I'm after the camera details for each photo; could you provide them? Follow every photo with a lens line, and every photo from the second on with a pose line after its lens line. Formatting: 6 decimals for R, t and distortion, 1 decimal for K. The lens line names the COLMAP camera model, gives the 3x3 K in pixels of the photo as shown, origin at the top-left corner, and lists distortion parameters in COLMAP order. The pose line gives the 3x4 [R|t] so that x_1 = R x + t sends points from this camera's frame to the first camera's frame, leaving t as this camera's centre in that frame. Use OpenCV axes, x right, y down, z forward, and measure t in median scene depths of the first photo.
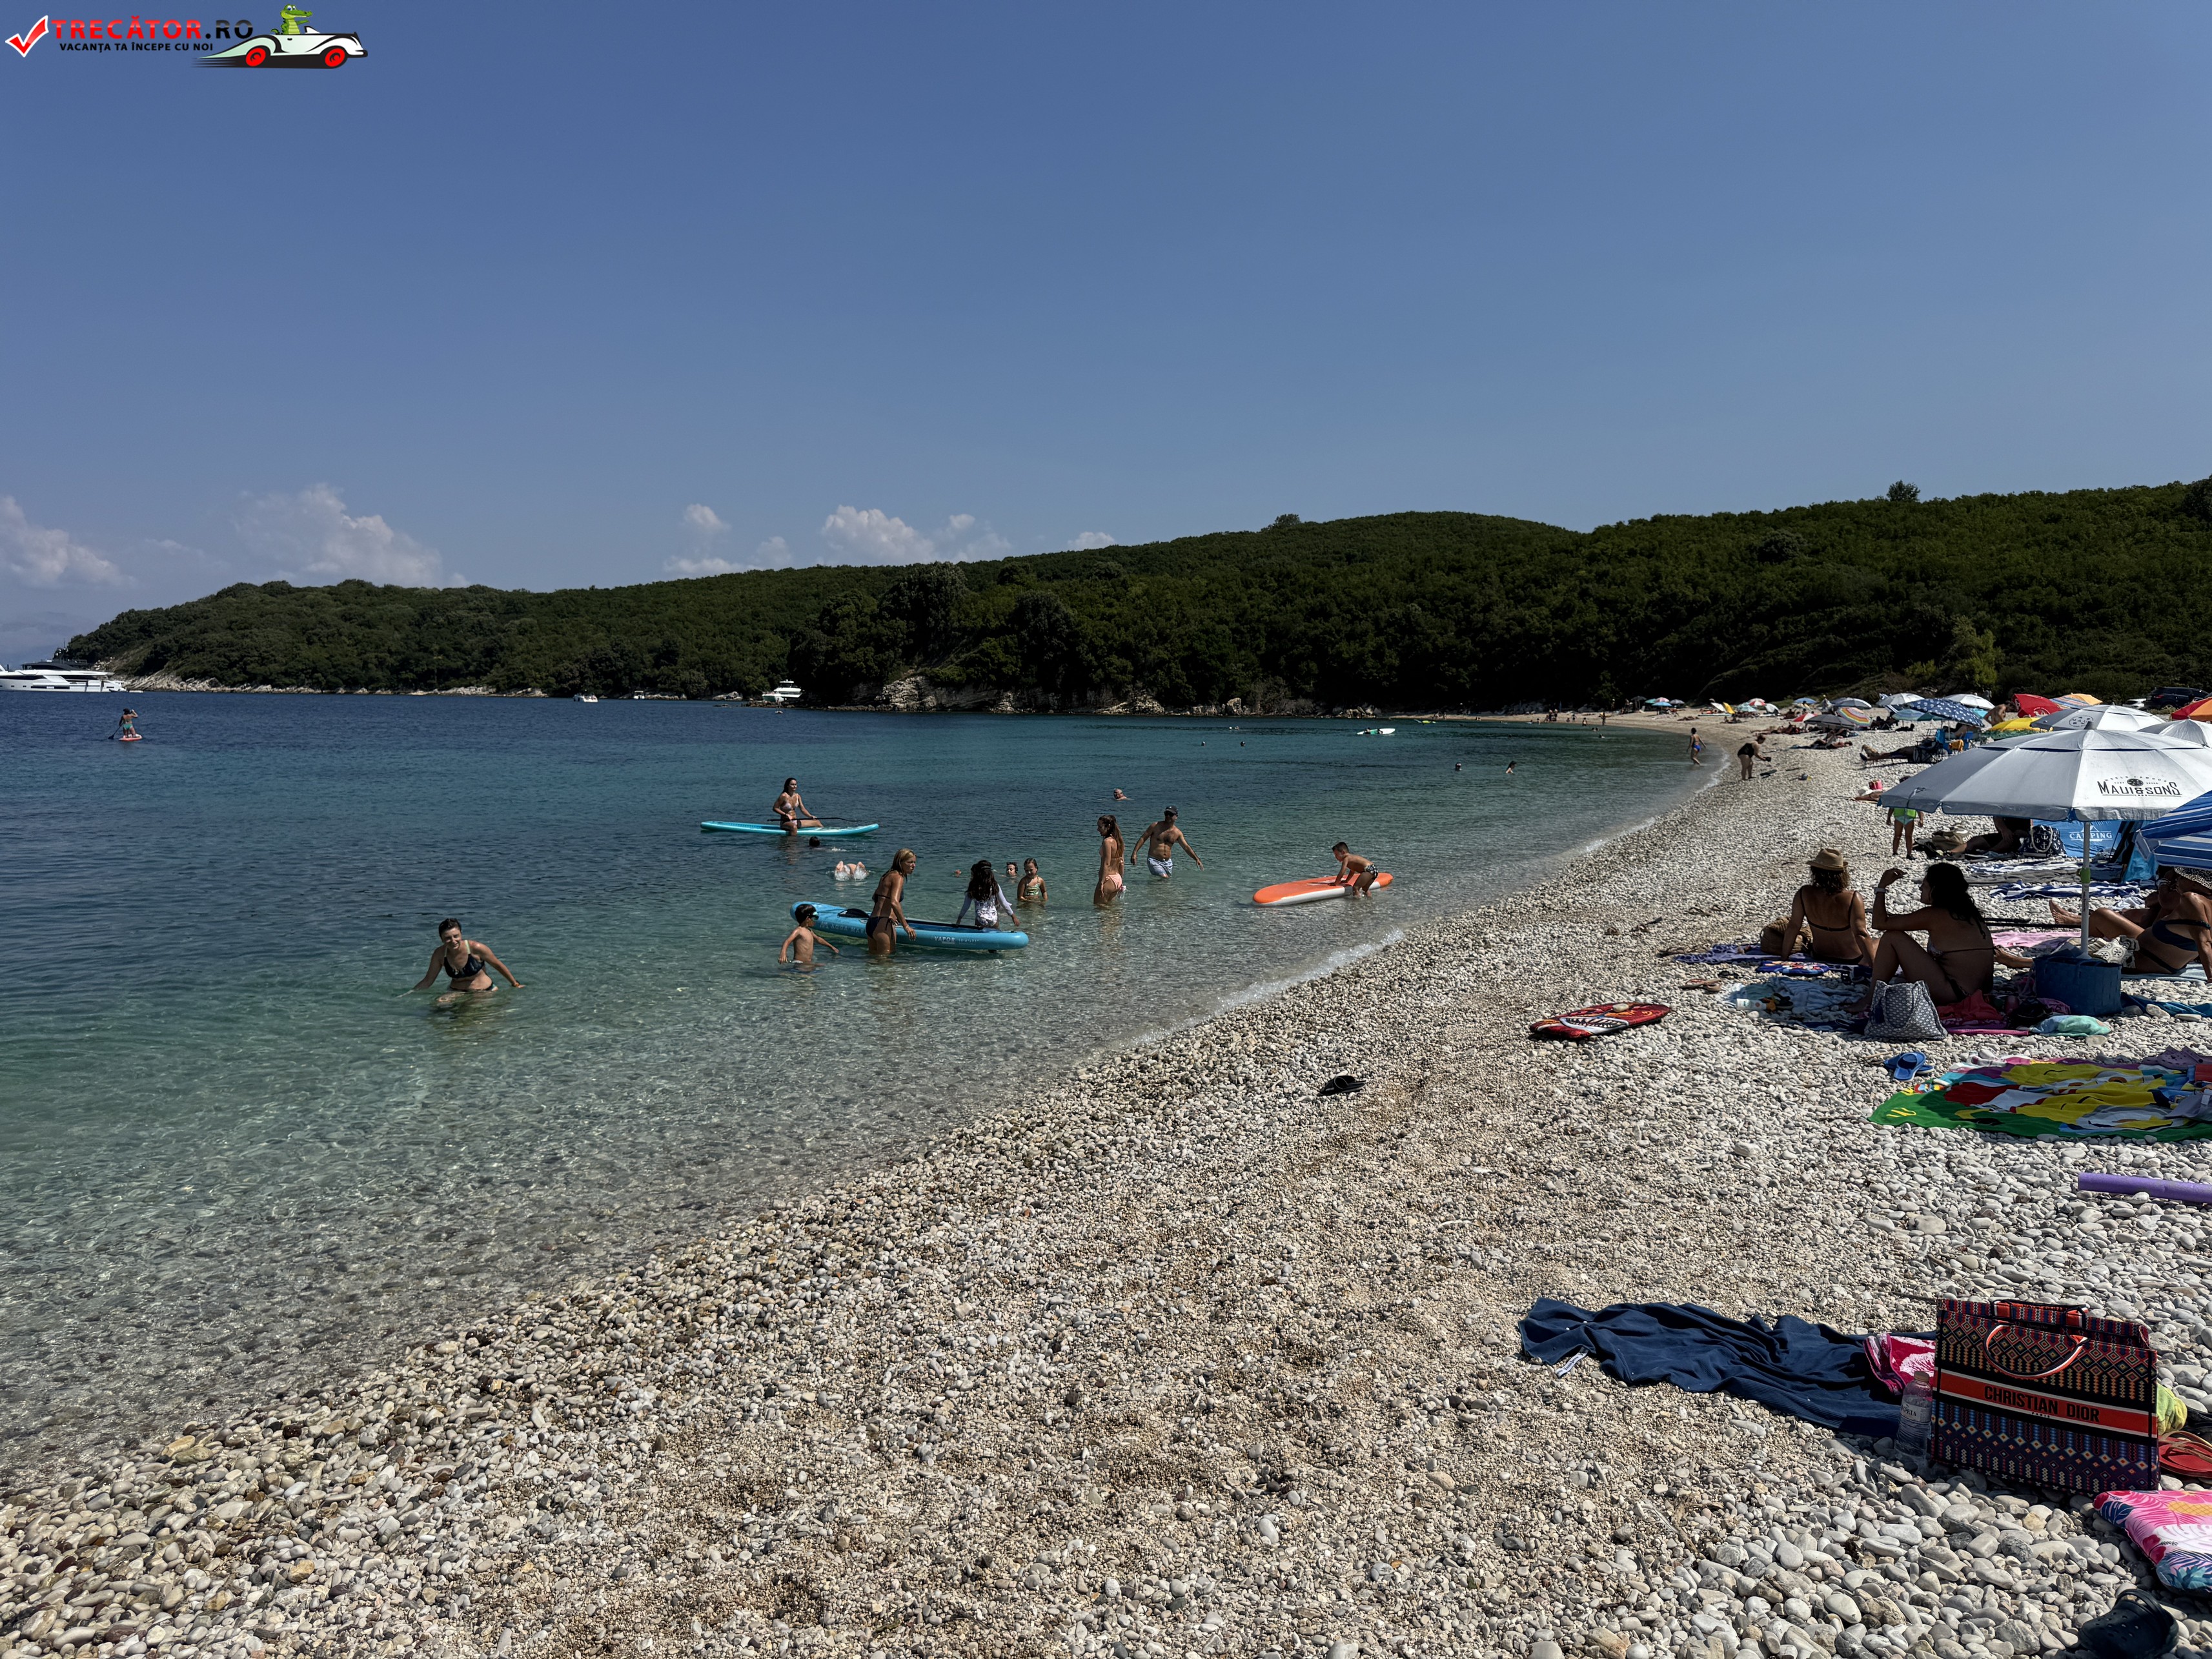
lens RADIAL K [[1545.9, 0, 1100.1], [0, 1545.9, 874.9], [0, 0, 1]] dist [0.061334, -0.084032]
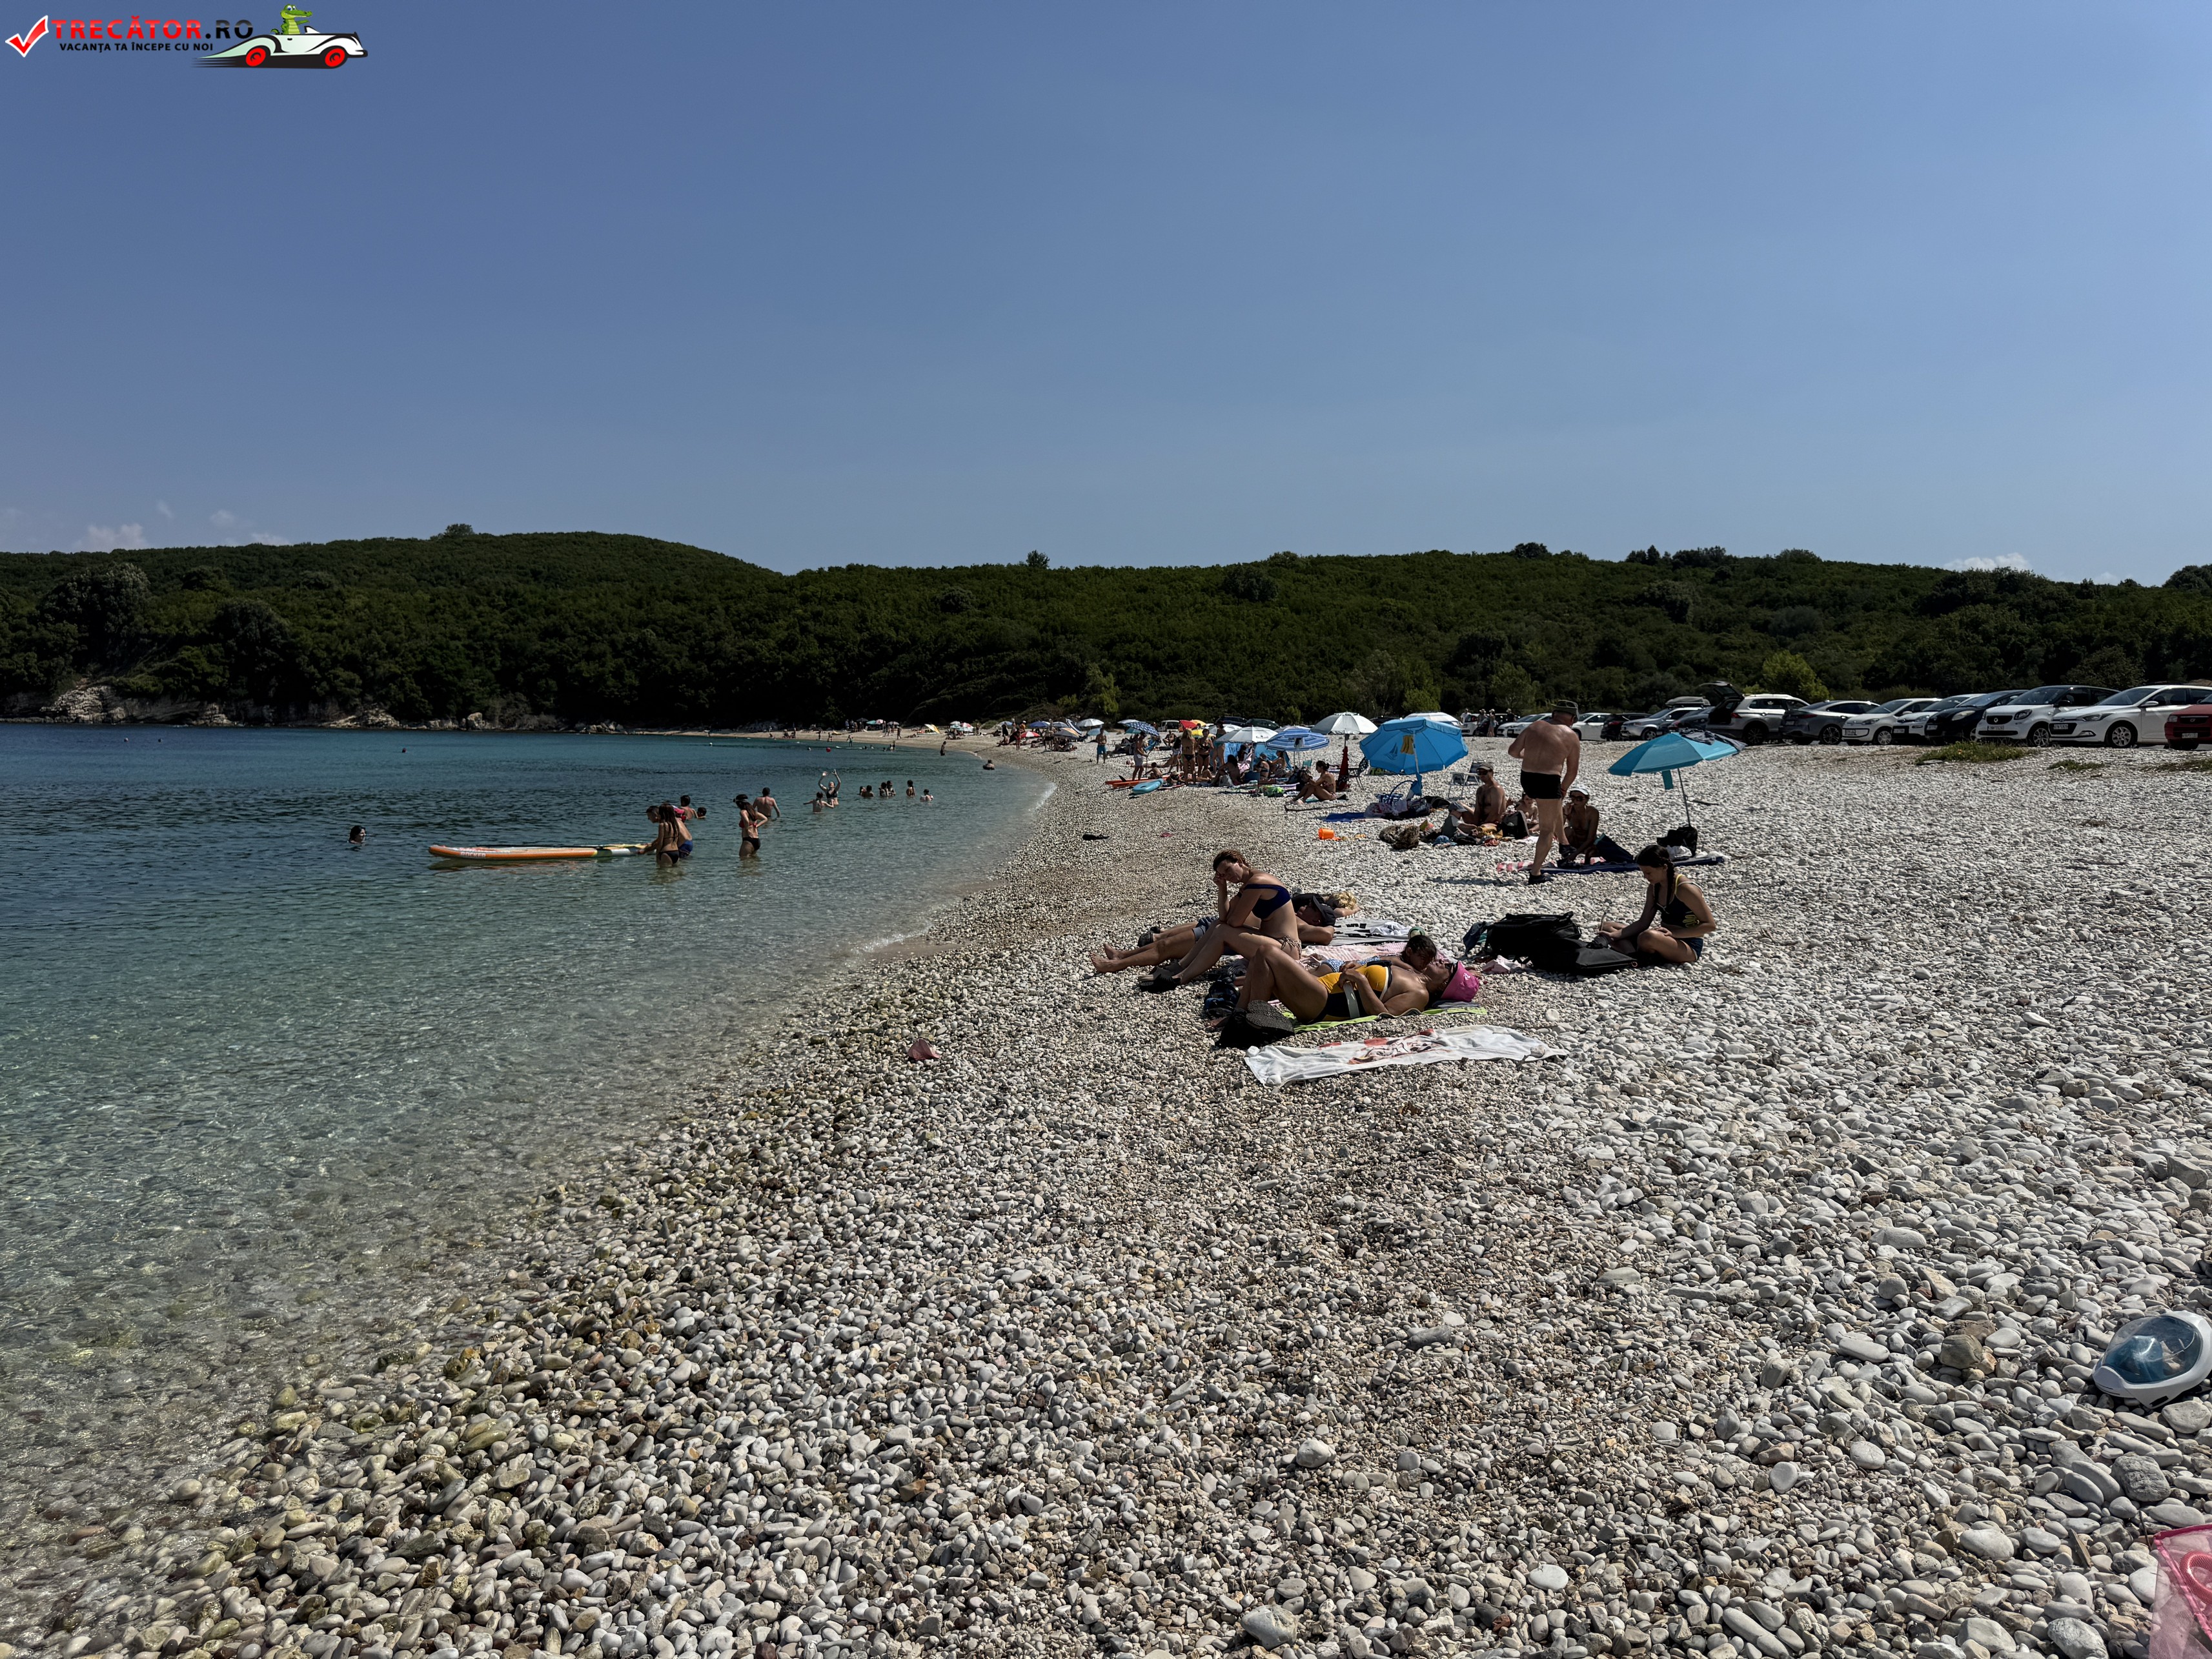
lens RADIAL K [[1557.3, 0, 1137.3], [0, 1557.3, 823.7], [0, 0, 1]] dist [0.024903, -0.037275]
pose [[0.850987, -0.026018, 0.524543, -0.083412], [0.049103, 0.998339, -0.030143, 0.011601], [-0.522887, 0.051409, 0.850850, -0.105941]]
